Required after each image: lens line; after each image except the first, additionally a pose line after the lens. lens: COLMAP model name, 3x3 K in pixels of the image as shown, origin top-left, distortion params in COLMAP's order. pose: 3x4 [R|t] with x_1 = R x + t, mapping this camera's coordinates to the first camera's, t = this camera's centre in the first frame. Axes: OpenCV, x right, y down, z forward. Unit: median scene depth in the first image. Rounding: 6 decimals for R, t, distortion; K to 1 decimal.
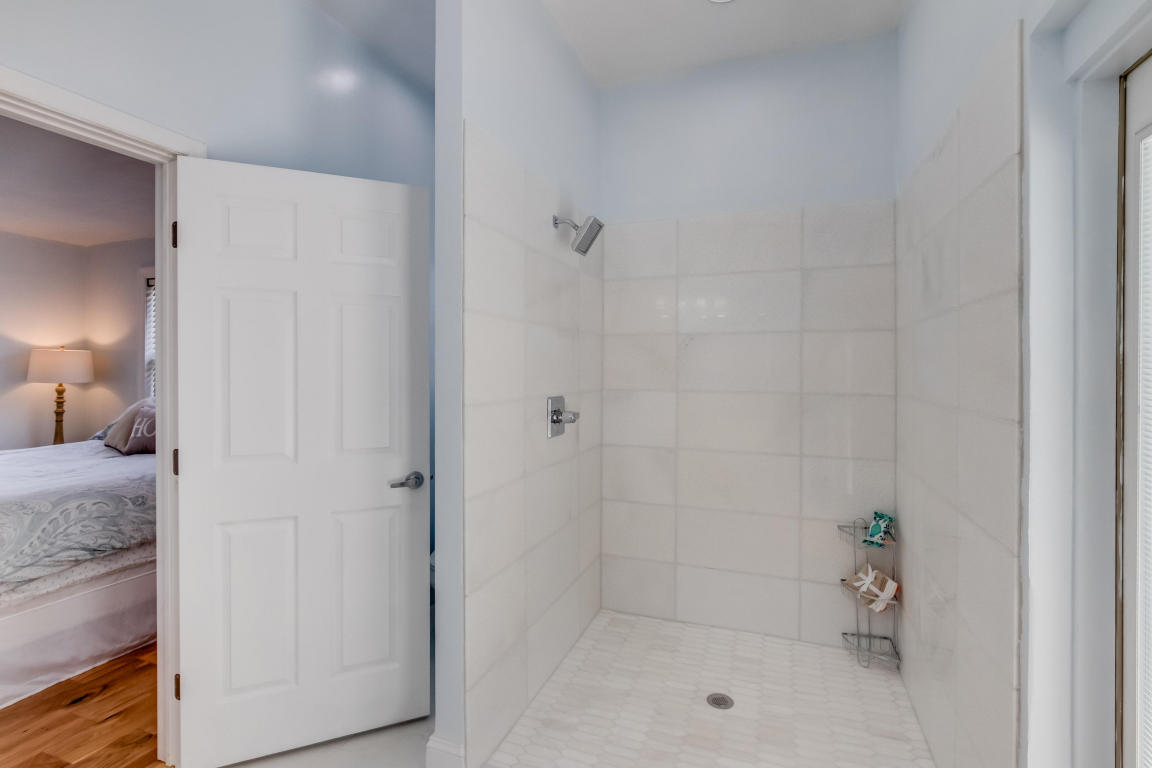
lens RADIAL K [[555.3, 0, 567.2], [0, 555.3, 370.4], [0, 0, 1]] dist [-0.000605, -0.000124]
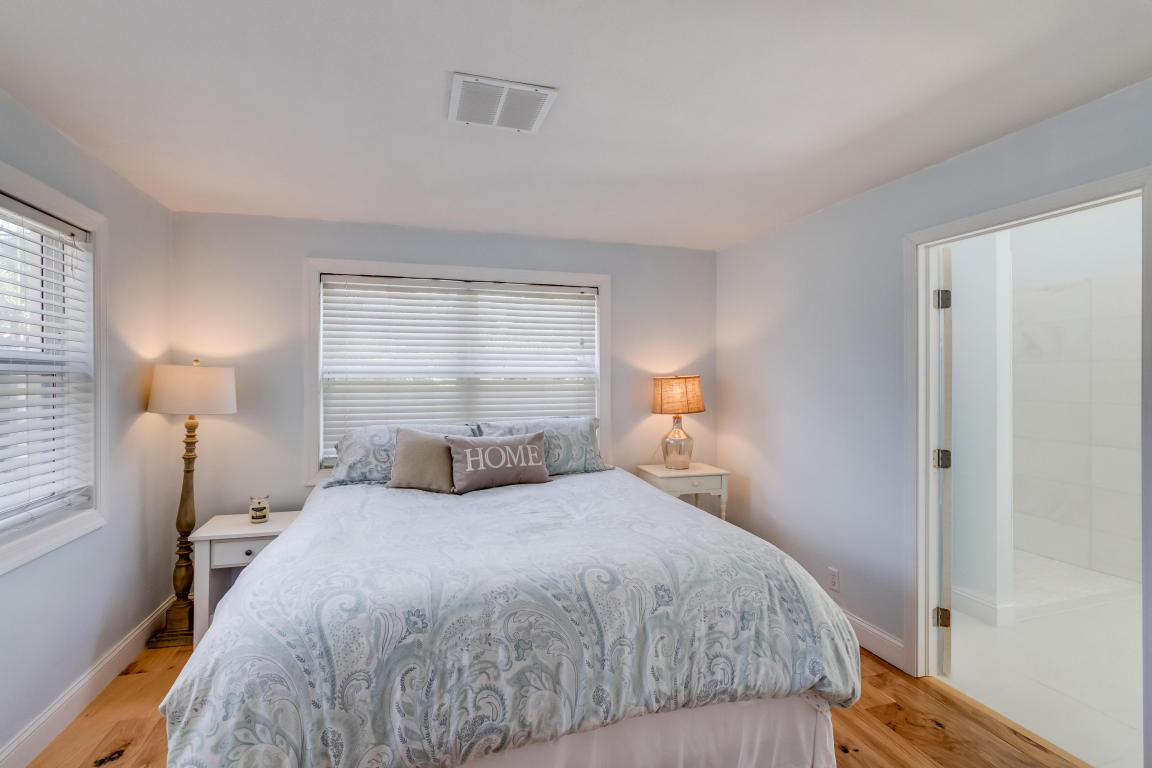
lens RADIAL K [[555.3, 0, 567.2], [0, 555.3, 370.4], [0, 0, 1]] dist [-0.000605, -0.000124]
pose [[0.789240, 0.000998, 0.614085, -1.142459], [0.005873, 0.999941, -0.009173, -0.025968], [-0.614057, 0.010846, 0.789187, 0.218833]]
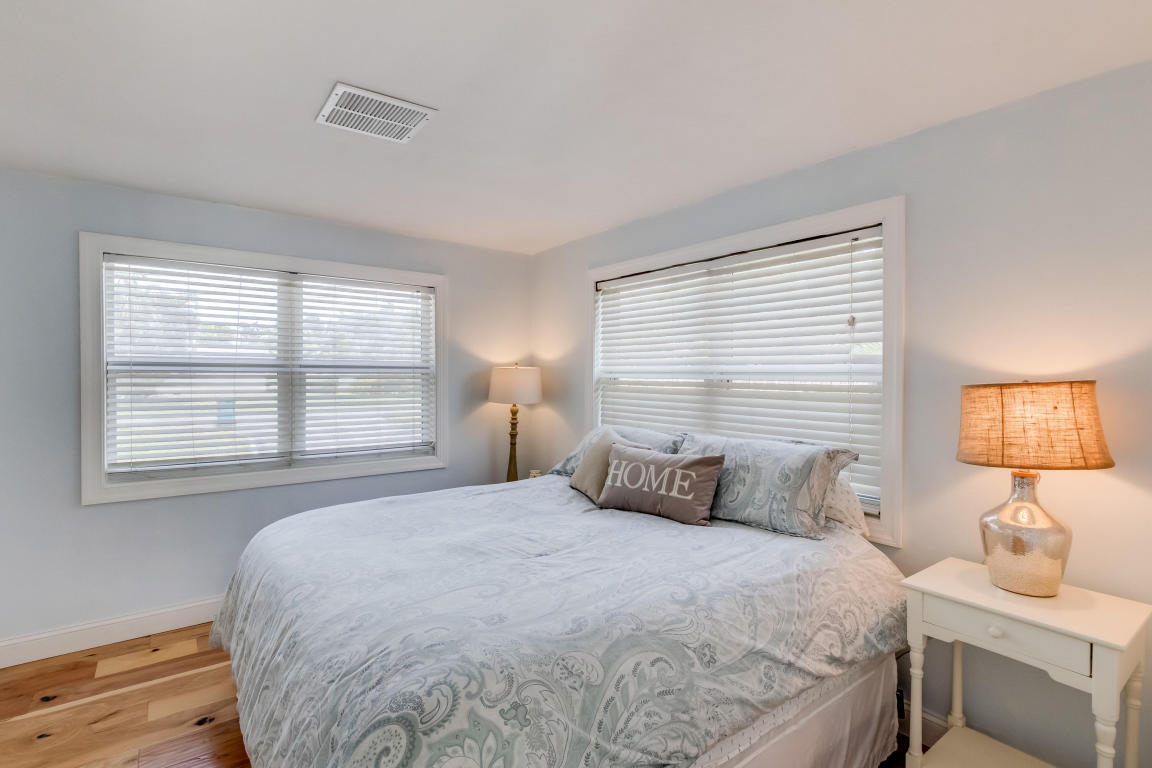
lens RADIAL K [[547.4, 0, 561.7], [0, 547.4, 373.7], [0, 0, 1]] dist [0.002869, 0.000199]
pose [[0.840817, 0.000828, -0.541318, -0.417286], [-0.002413, 0.999995, -0.002217, -0.028323], [0.541313, 0.003170, 0.840815, 0.325549]]
